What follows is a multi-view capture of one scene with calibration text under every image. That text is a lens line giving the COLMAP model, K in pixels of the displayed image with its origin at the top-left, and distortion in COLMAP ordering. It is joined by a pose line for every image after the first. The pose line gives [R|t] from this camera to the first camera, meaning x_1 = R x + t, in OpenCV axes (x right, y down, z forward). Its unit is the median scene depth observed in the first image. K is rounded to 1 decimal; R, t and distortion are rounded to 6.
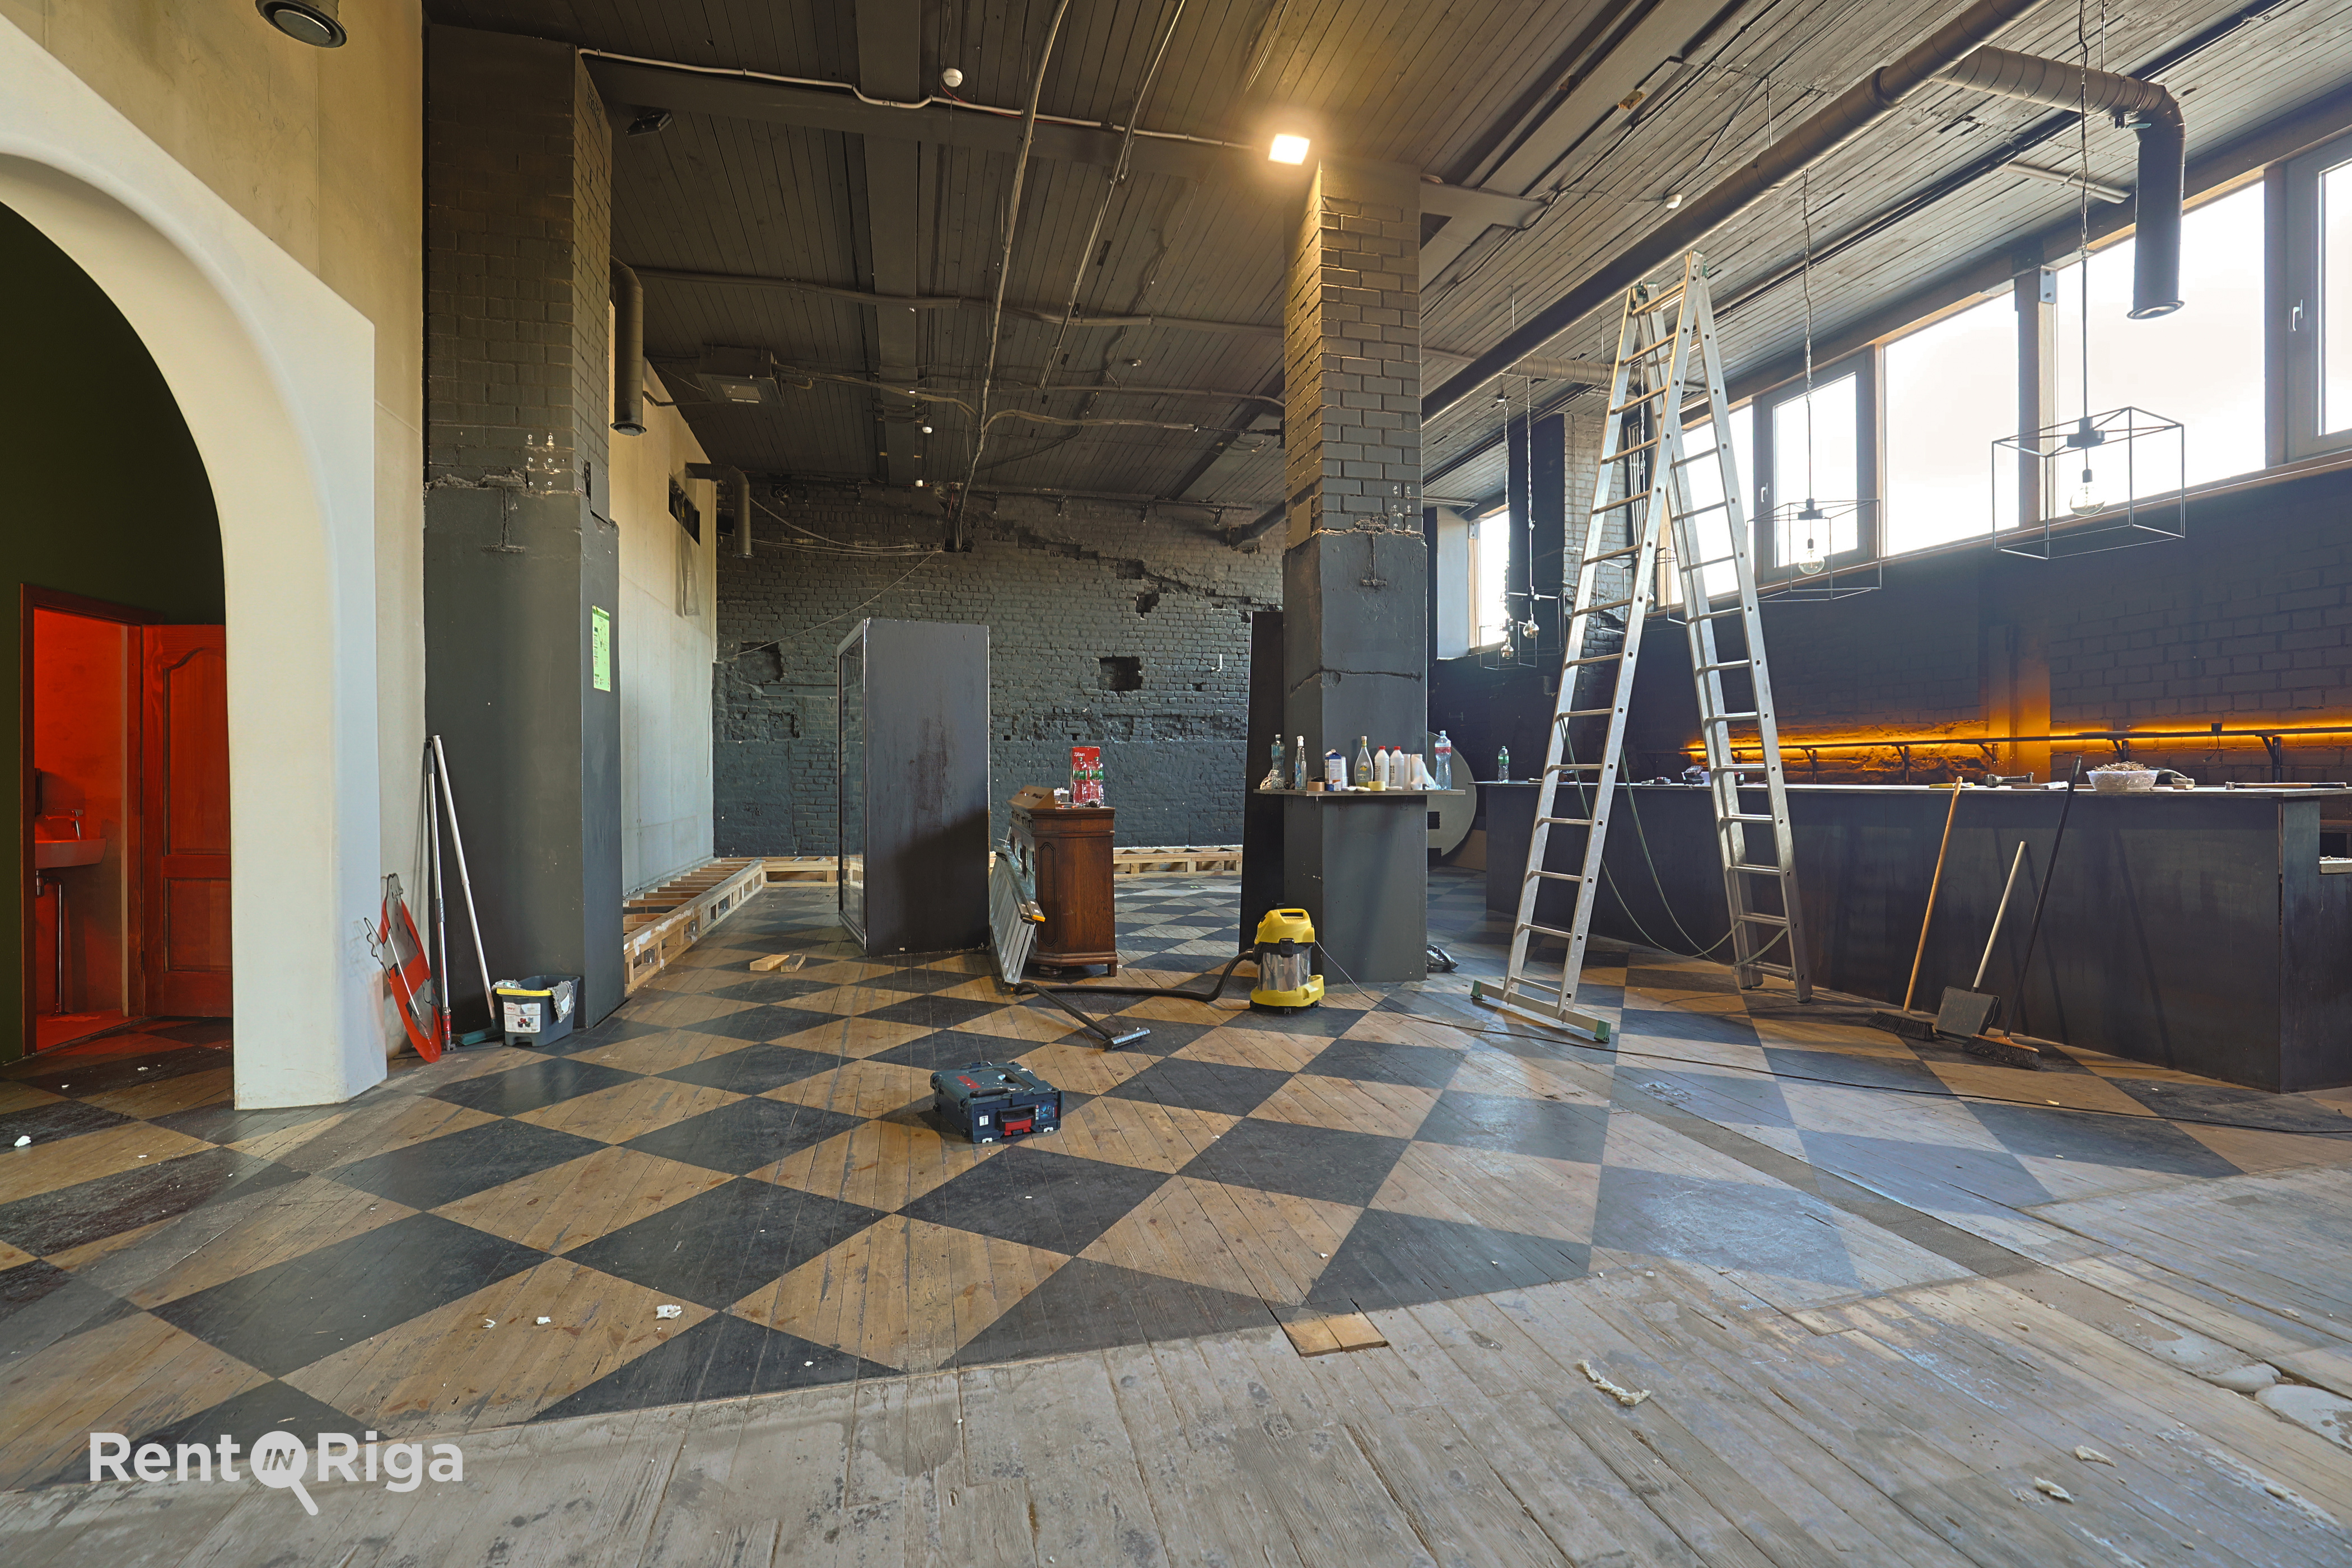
lens RADIAL K [[1054.5, 0, 1164.8], [0, 1054.5, 767.5], [0, 0, 1]] dist [-0.023880, 0.006038]
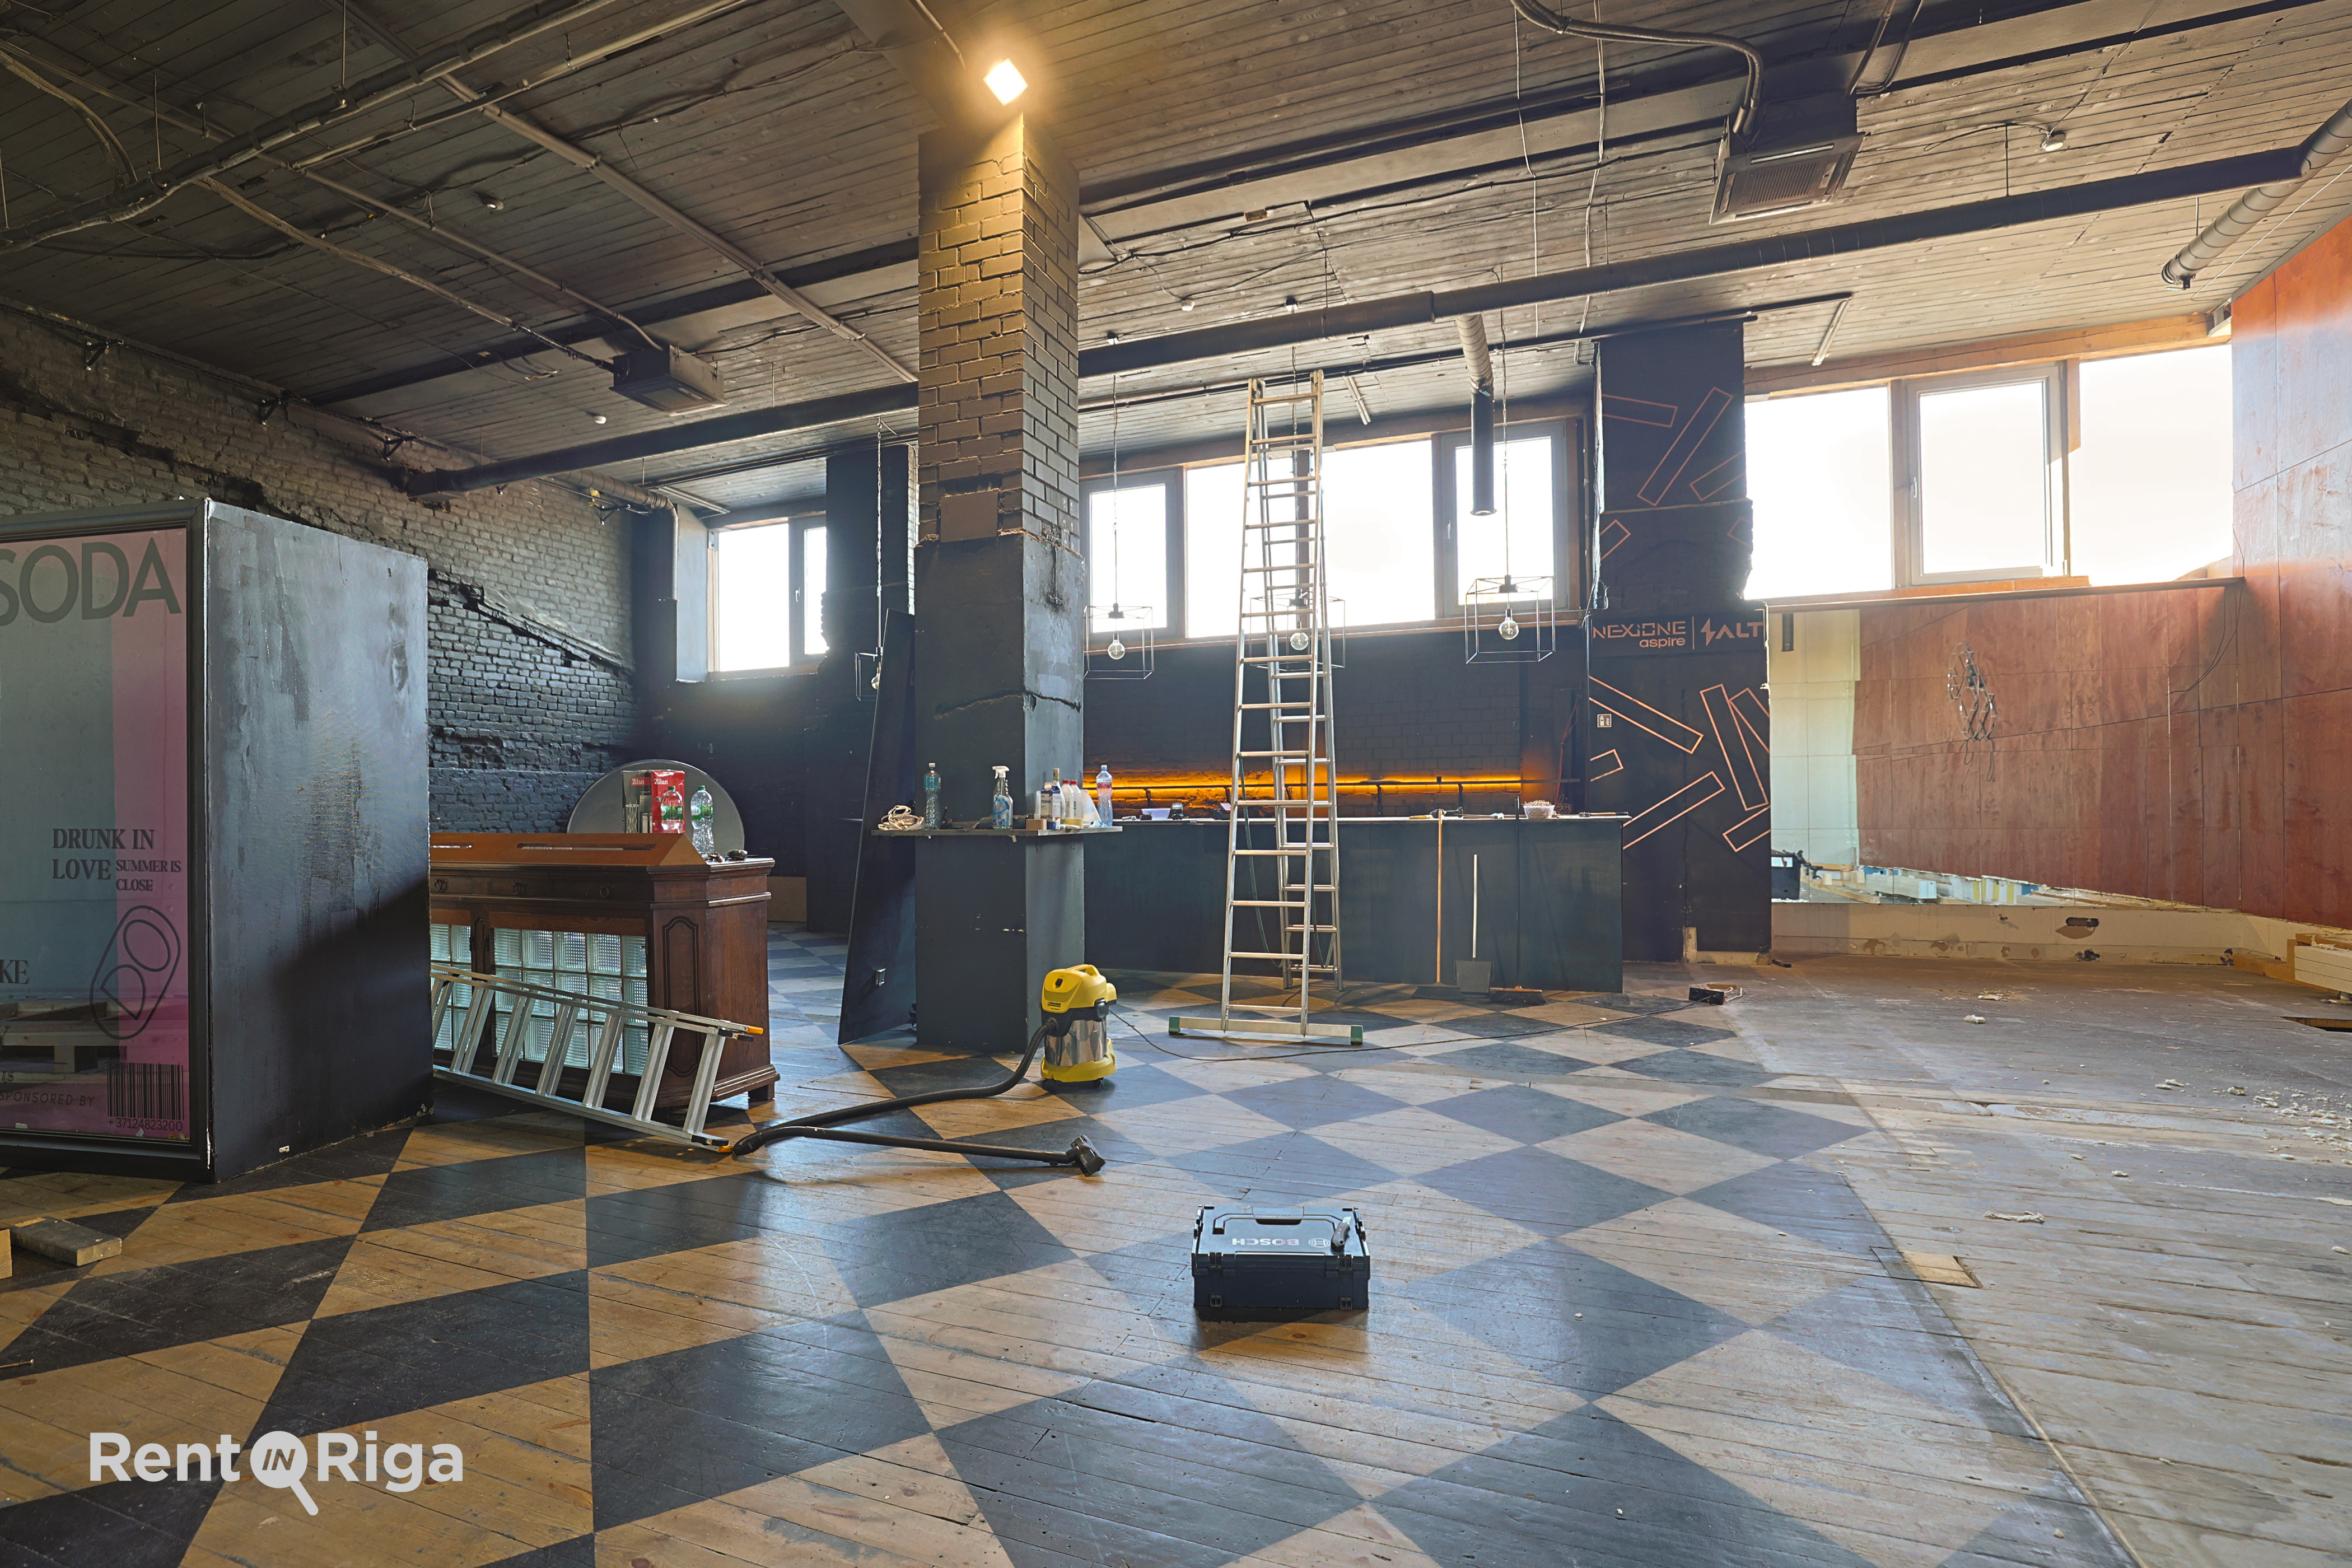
lens RADIAL K [[1054.5, 0, 1175.7], [0, 1054.5, 797.3], [0, 0, 1]] dist [-0.023880, 0.006038]
pose [[0.564838, 0.008227, 0.825160, -0.236059], [0.000167, 0.999949, -0.010085, 0.002116], [-0.825201, 0.005834, 0.564808, 0.188640]]
